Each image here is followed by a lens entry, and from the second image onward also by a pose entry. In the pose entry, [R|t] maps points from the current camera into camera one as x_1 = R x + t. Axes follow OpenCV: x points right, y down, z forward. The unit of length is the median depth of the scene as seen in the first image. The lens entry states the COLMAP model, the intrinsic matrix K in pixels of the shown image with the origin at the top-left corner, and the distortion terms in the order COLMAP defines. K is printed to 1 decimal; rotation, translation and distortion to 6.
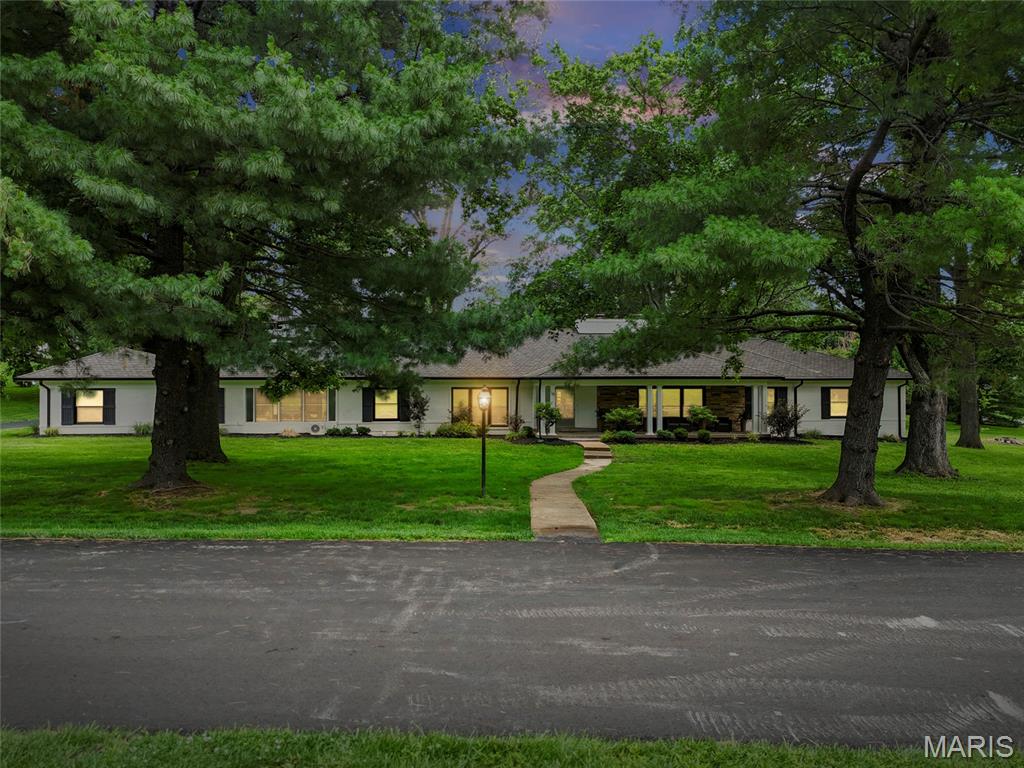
lens RADIAL K [[726.3, 0, 512.0], [0, 726.3, 384.0], [0, 0, 1]] dist [0.009493, 0.004383]
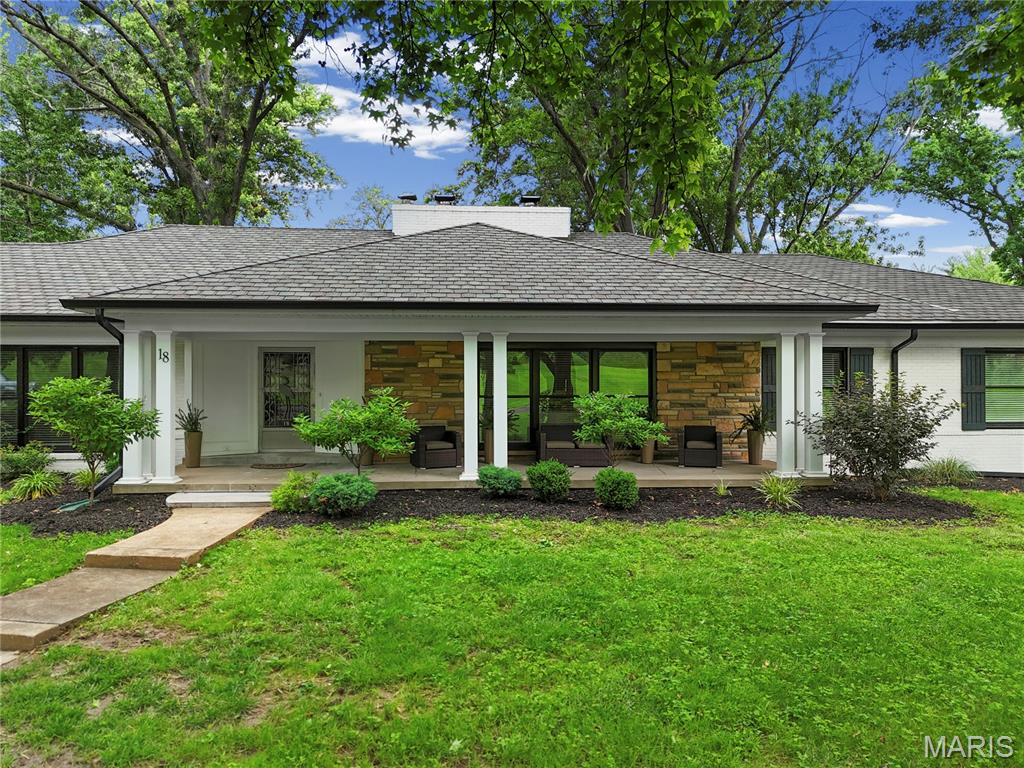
lens RADIAL K [[728.2, 0, 538.6], [0, 728.2, 386.1], [0, 0, 1]] dist [0.002516, 0.002546]
pose [[0.999915, -0.001038, -0.012970, 0.215621], [0.001016, 0.999998, -0.001695, 0.026547], [0.012972, 0.001682, 0.999914, 0.634570]]
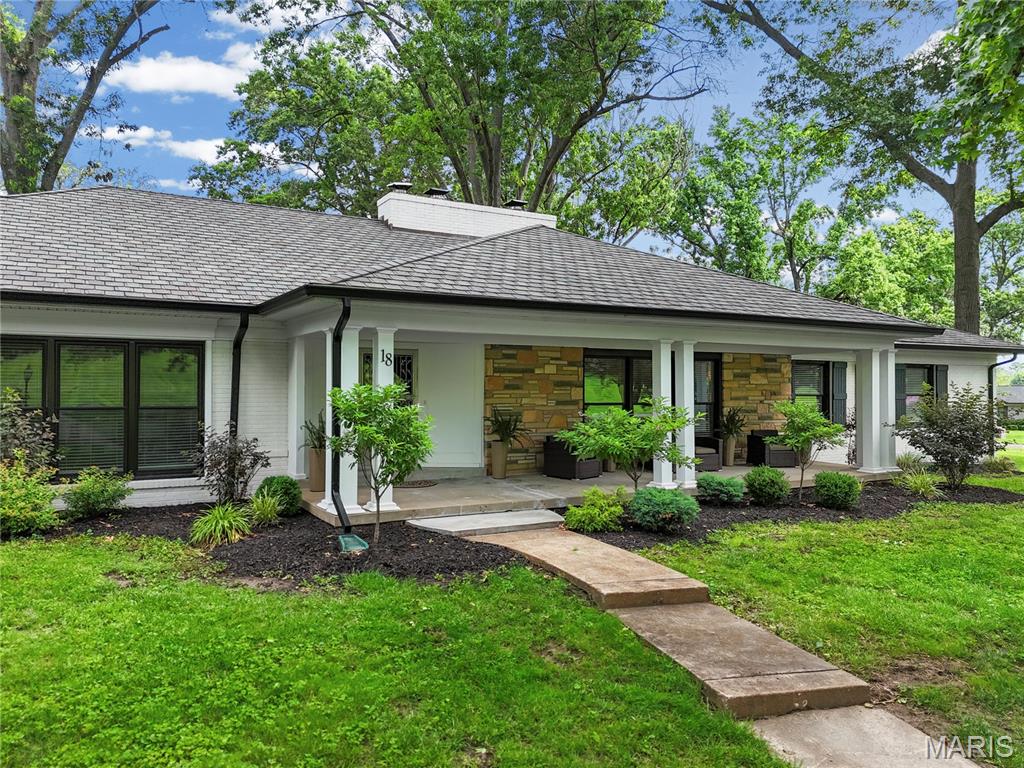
lens RADIAL K [[726.3, 0, 512.0], [0, 726.3, 384.0], [0, 0, 1]] dist [0.009493, 0.004383]
pose [[0.921068, 0.006580, 0.389346, -0.005010], [-0.003505, 0.999957, -0.008607, 0.024298], [-0.389386, 0.006563, 0.921051, 0.686744]]
